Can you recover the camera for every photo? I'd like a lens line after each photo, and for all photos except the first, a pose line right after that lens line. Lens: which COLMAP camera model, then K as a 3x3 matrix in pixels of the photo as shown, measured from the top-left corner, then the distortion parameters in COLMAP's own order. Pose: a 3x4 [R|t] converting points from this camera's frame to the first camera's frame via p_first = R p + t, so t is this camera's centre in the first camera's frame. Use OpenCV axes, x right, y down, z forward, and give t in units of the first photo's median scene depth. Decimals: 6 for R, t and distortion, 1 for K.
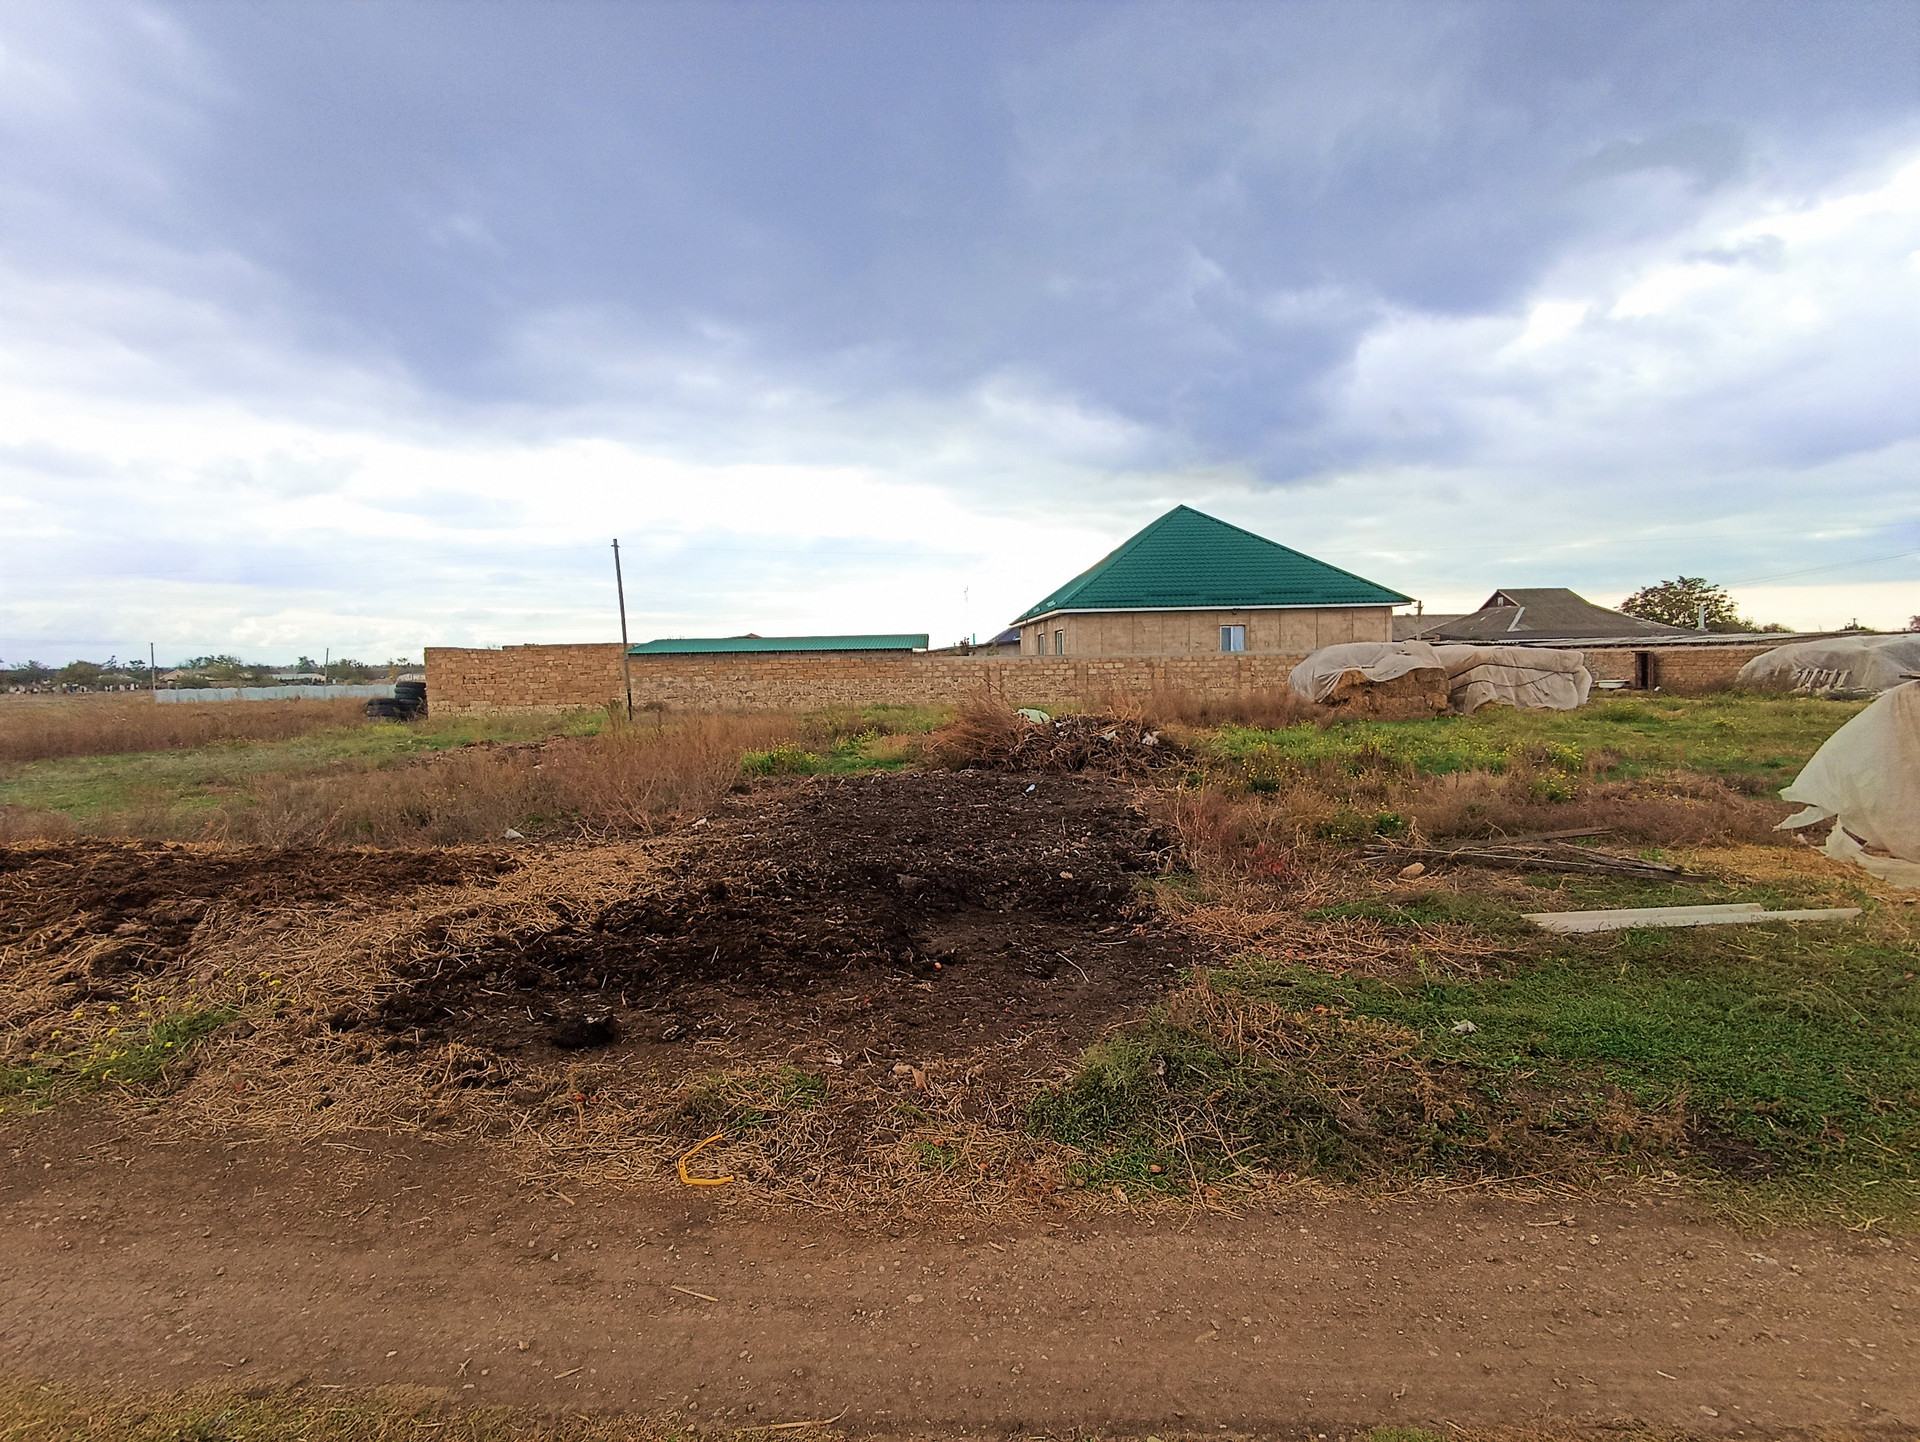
lens RADIAL K [[884.2, 0, 969.6], [0, 884.2, 722.7], [0, 0, 1]] dist [-0.009858, 0.001917]
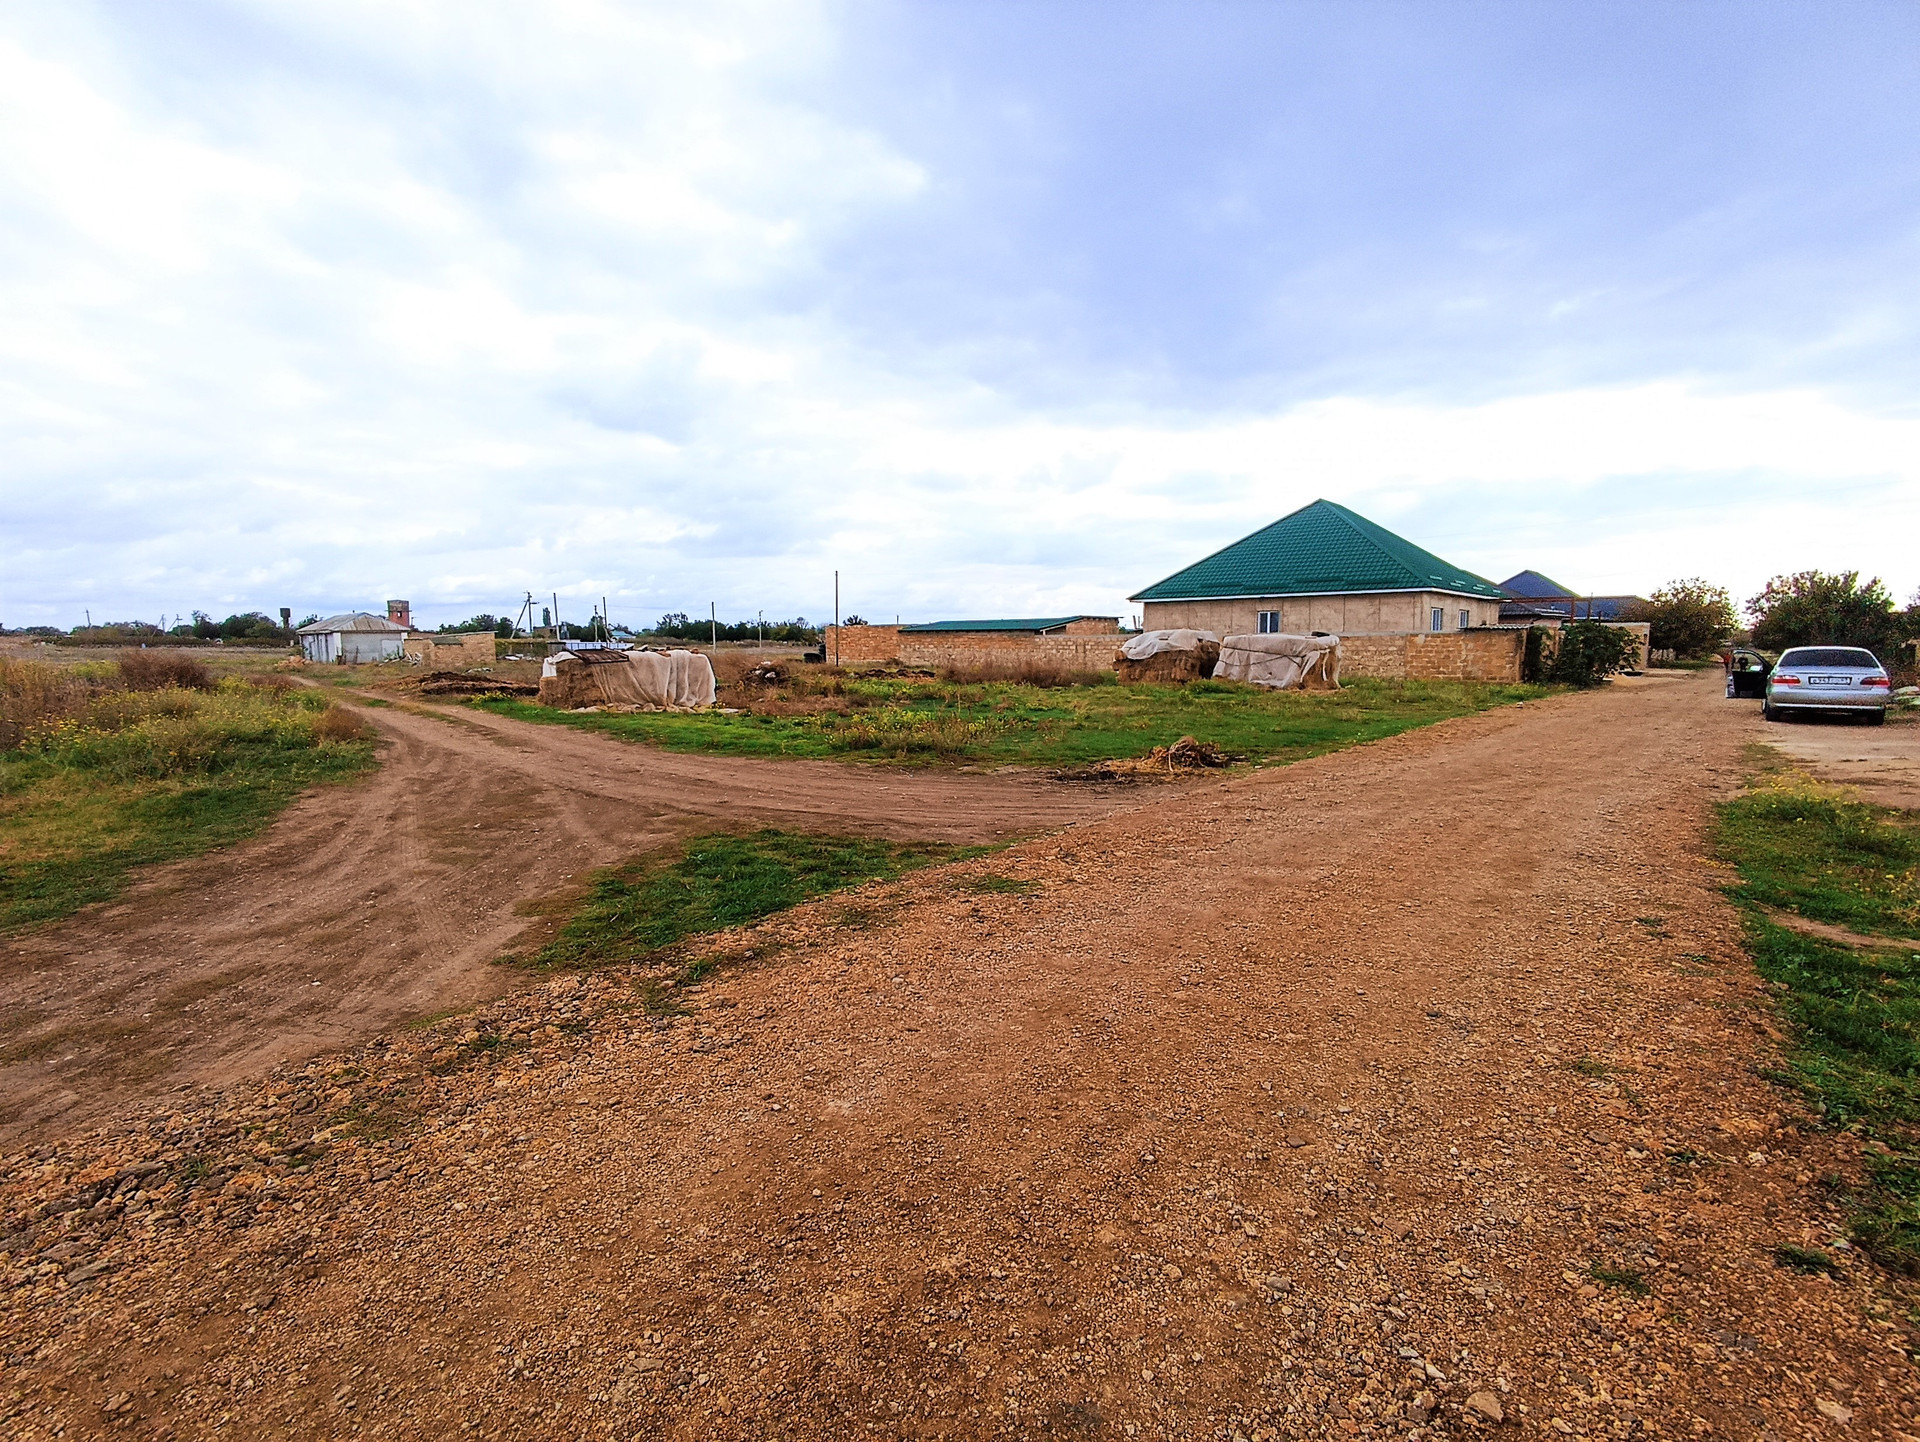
lens RADIAL K [[884.2, 0, 955.4], [0, 884.2, 721.3], [0, 0, 1]] dist [-0.009858, 0.001917]
pose [[0.751351, 0.076579, -0.655445, 0.770806], [-0.049202, 0.996980, 0.060080, -0.012959], [0.658067, -0.012892, 0.752849, -0.173397]]
